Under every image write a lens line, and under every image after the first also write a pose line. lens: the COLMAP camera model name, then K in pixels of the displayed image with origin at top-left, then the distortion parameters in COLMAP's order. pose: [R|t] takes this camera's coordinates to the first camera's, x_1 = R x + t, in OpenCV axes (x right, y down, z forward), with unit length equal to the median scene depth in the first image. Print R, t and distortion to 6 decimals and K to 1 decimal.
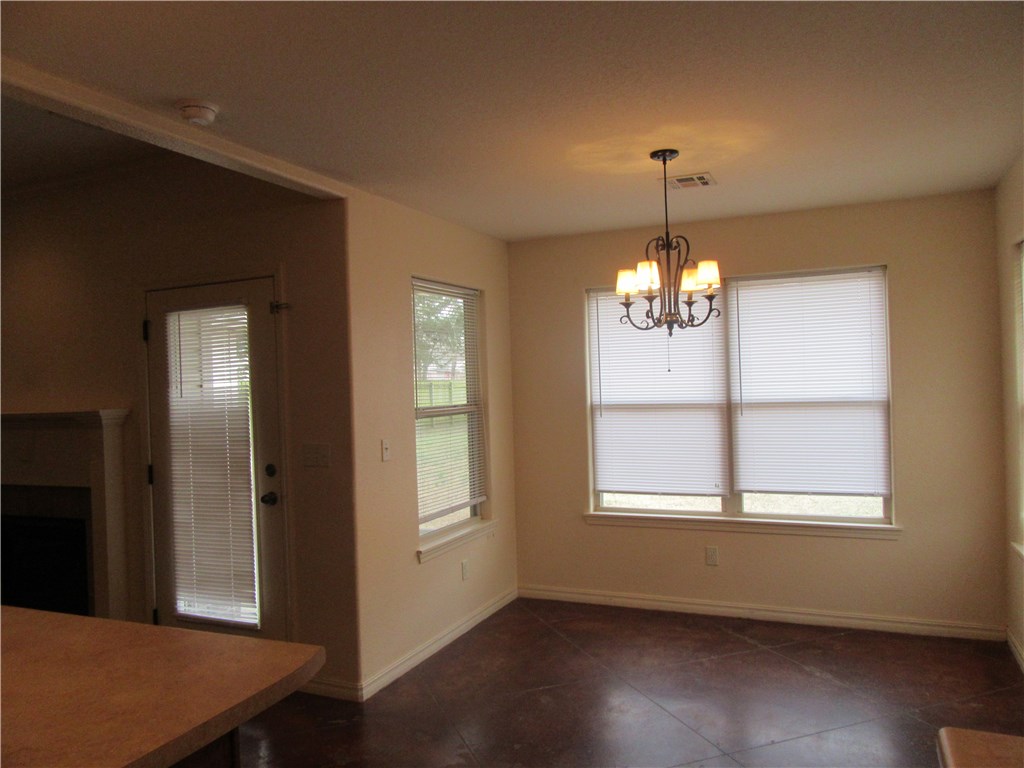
lens RADIAL K [[752.7, 0, 513.1], [0, 752.7, 383.6], [0, 0, 1]] dist [-0.012605, -0.000357]
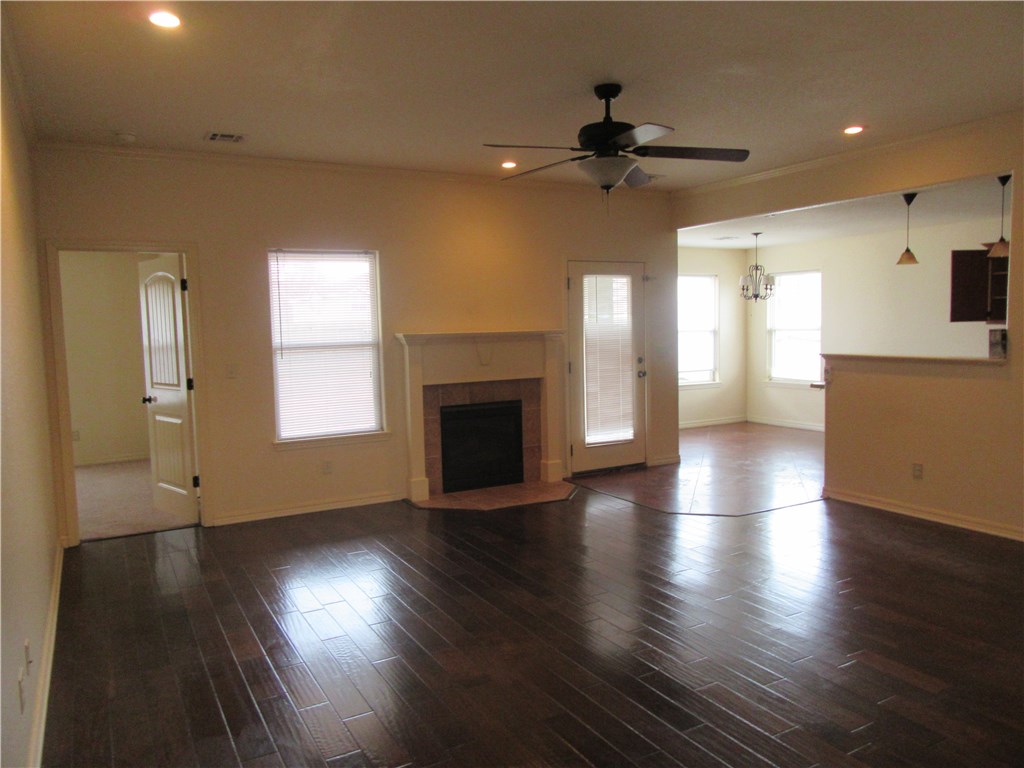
lens RADIAL K [[752.7, 0, 517.8], [0, 752.7, 384.2], [0, 0, 1]] dist [-0.012605, -0.000357]
pose [[0.592416, -0.044584, 0.804398, -1.975882], [-0.003278, 0.998326, 0.057748, 0.060851], [-0.805626, -0.036848, 0.591278, 0.071347]]
